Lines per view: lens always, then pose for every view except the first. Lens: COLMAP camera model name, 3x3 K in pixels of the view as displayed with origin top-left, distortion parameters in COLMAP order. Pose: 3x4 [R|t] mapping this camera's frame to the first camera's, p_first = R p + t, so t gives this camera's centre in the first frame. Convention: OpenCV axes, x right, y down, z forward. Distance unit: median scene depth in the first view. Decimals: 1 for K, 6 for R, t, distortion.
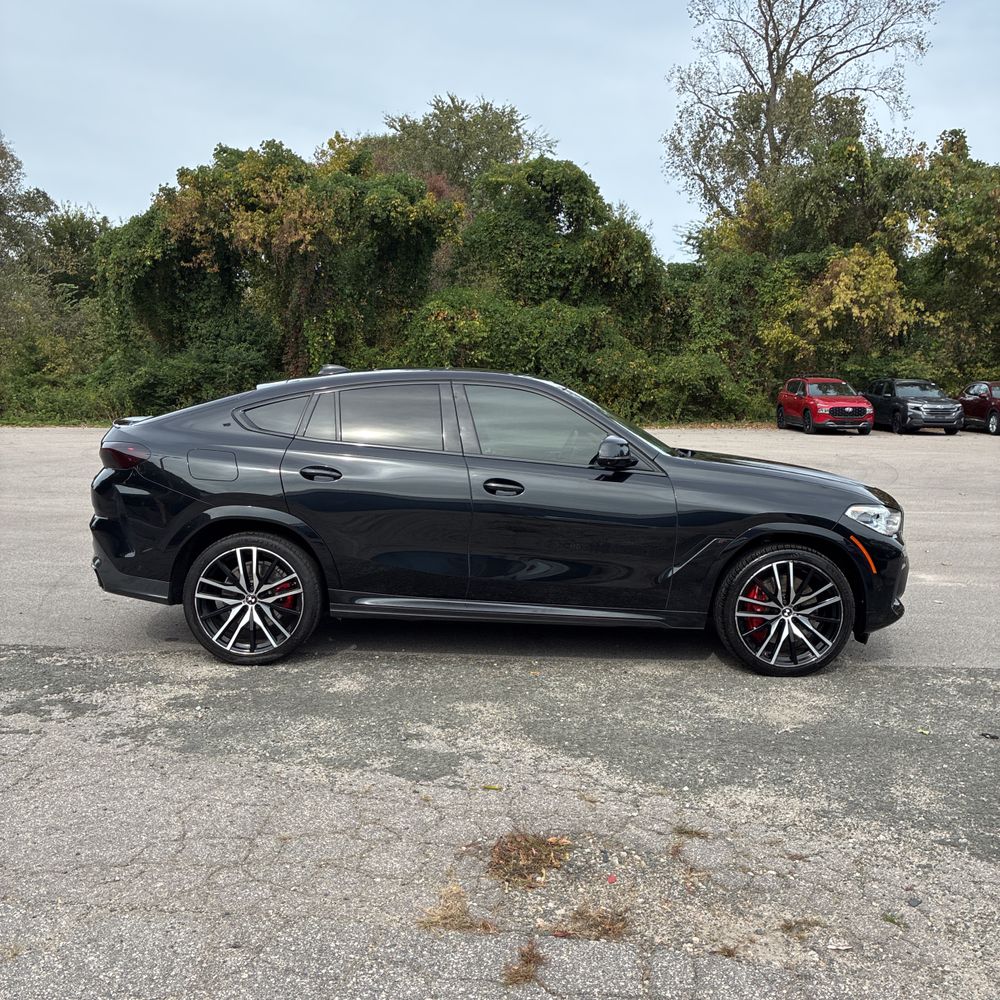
lens RADIAL K [[1008.8, 0, 510.0], [0, 1008.8, 496.5], [0, 0, 1]] dist [0.012501, 0.000000]
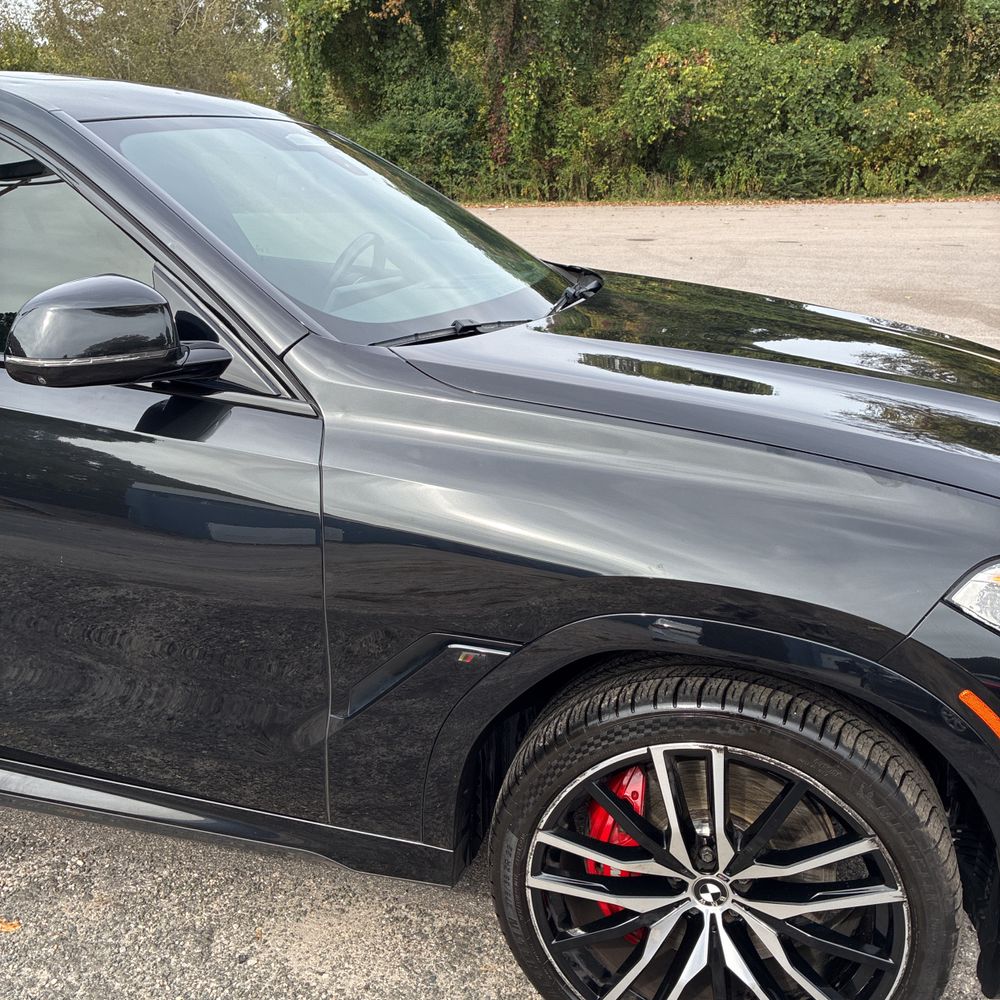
lens RADIAL K [[1008.8, 0, 494.9], [0, 1008.8, 491.2], [0, 0, 1]] dist [0.012501, 0.000000]
pose [[0.958995, 0.065625, -0.275720, 0.048172], [-0.006676, 0.977784, 0.209508, -0.010048], [0.283344, -0.199076, 0.938128, 0.122422]]
